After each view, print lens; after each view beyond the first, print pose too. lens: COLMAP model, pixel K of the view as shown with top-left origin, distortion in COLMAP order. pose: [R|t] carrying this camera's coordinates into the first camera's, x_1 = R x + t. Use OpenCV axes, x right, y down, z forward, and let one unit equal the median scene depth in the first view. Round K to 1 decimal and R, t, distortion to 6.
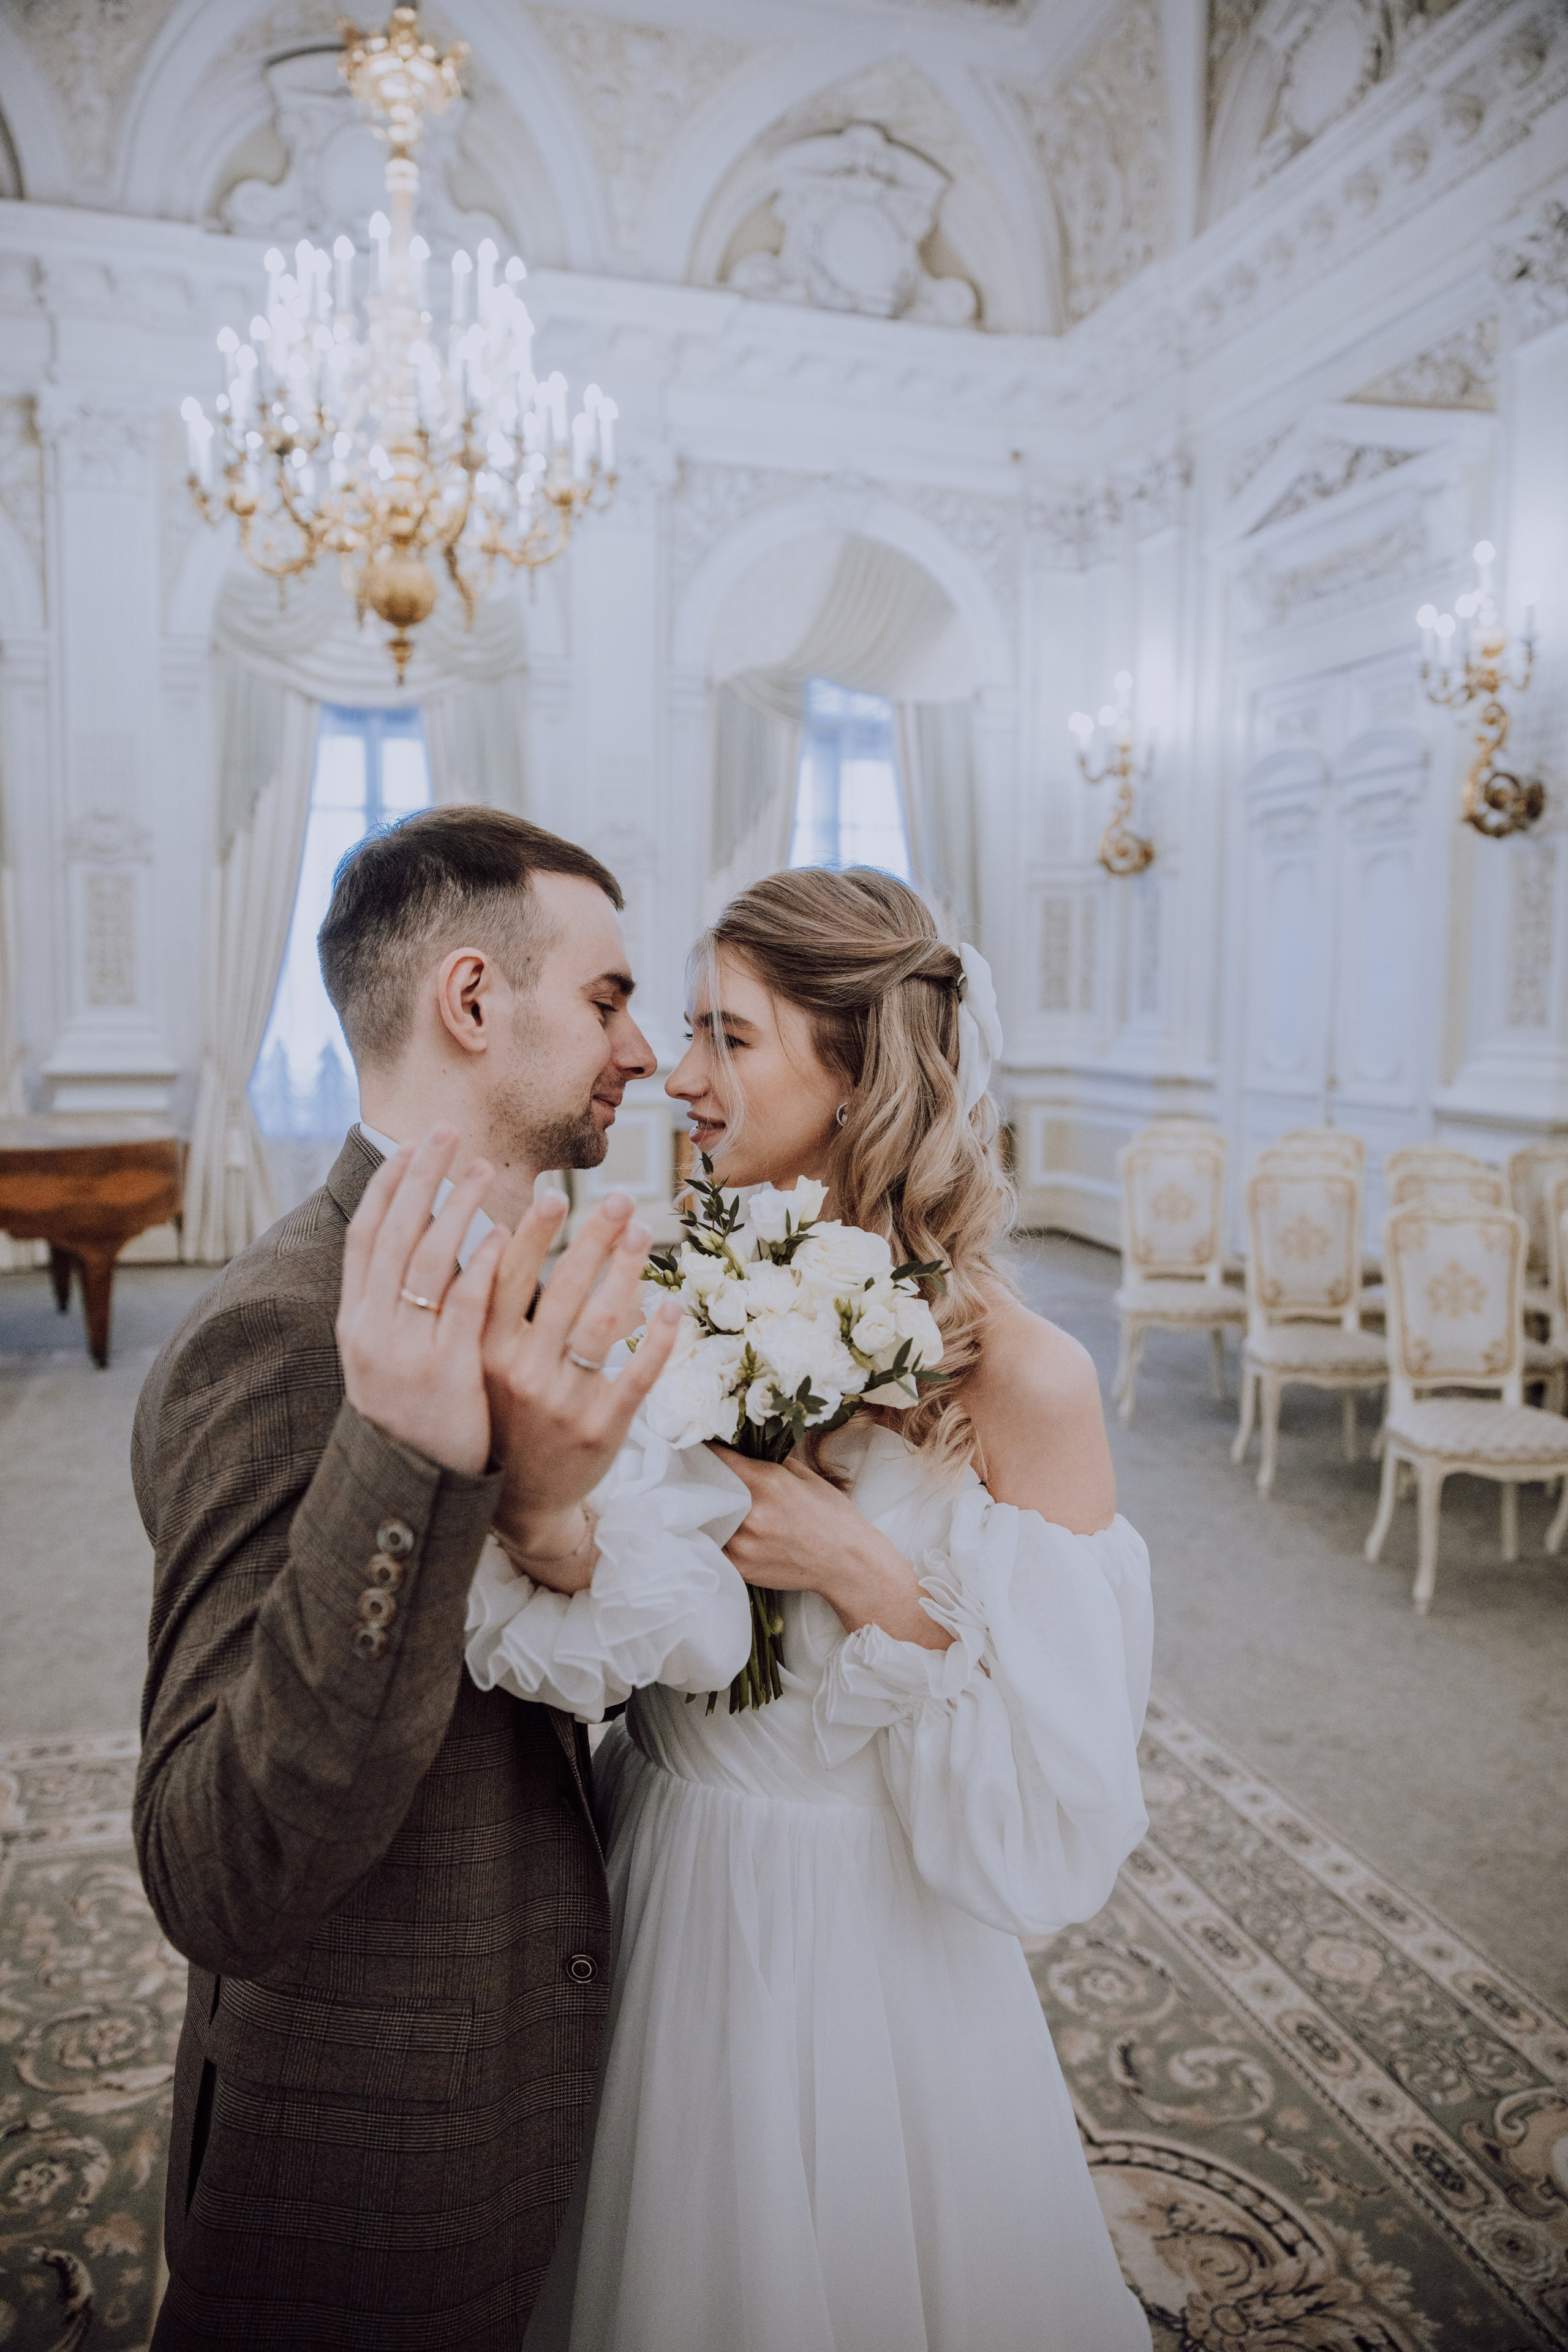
lens RADIAL K [[1567.4, 0, 784.4], [0, 1567.4, 1145.7], [0, 0, 1]] dist [-0.103855, 0.074963]
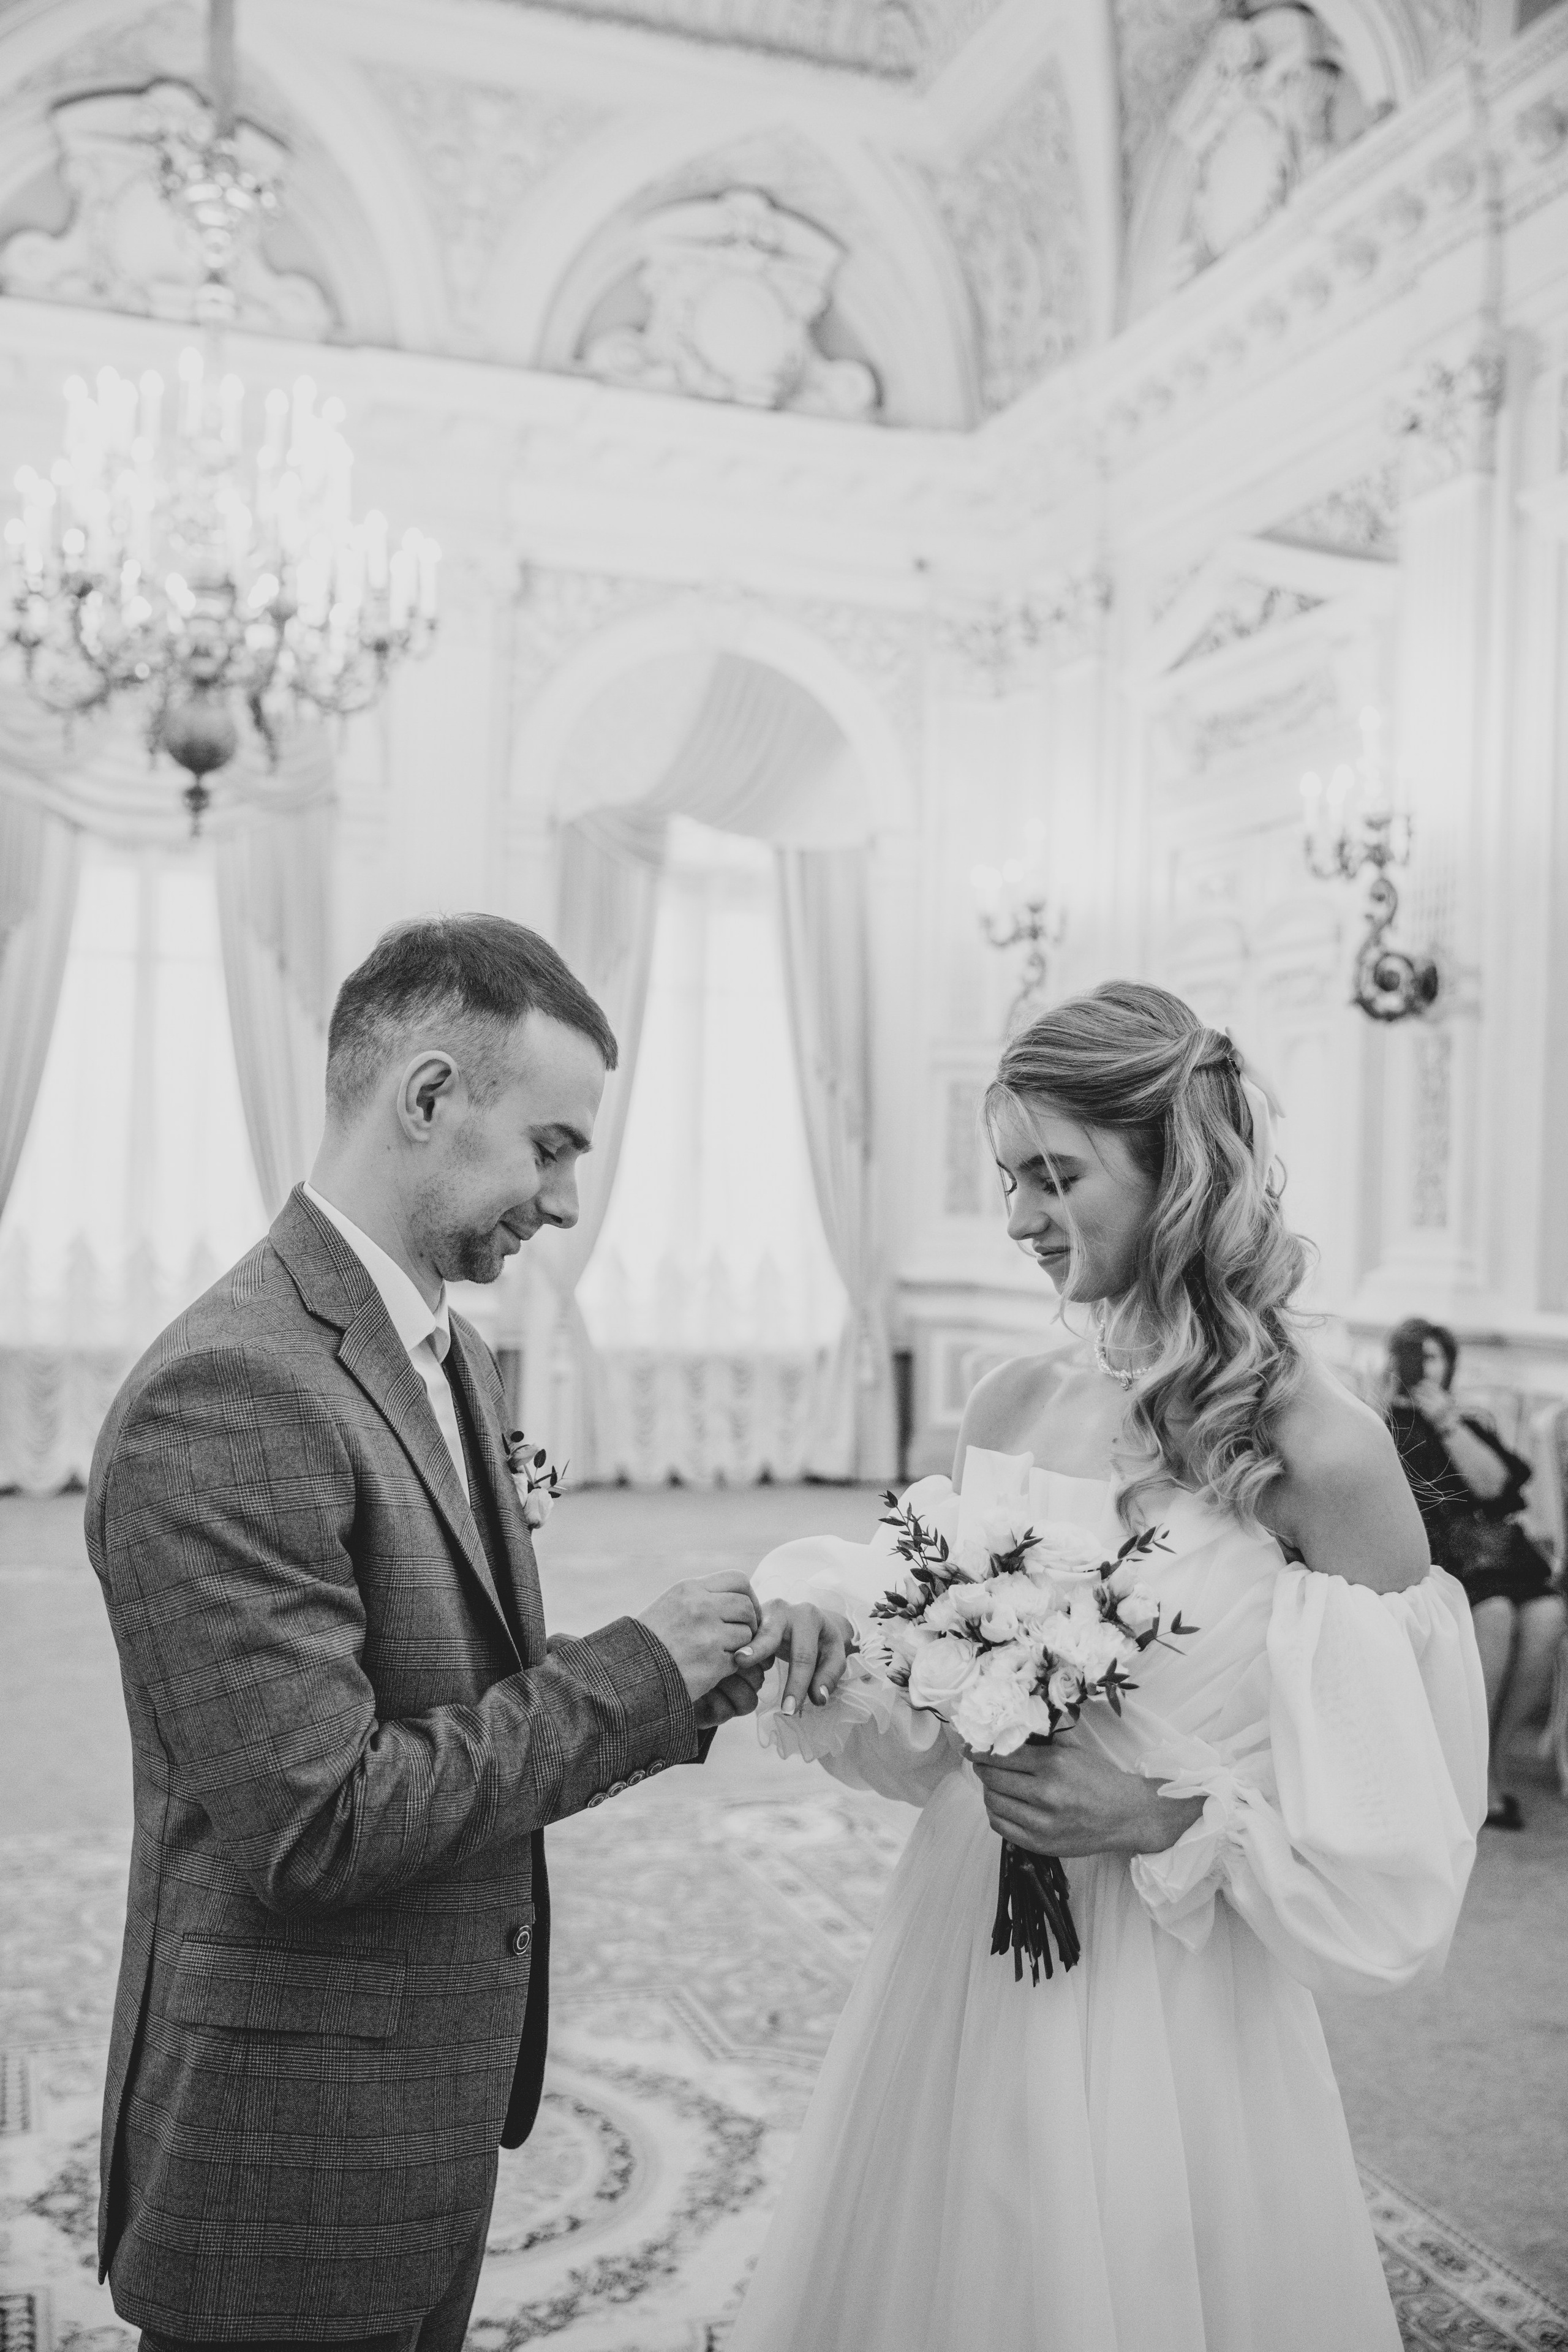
lens RADIAL K [[2201.9, 0, 784.0], [0, 2201.9, 1176.0], [0, 0, 1]] dist [-0.044111, 0.138507]
pose [[0.998897, 0.020386, 0.042306, 0.036430], [-0.015593, 0.993733, -0.110682, 0.030986], [-0.044297, 0.109901, 0.992955, -0.208541]]
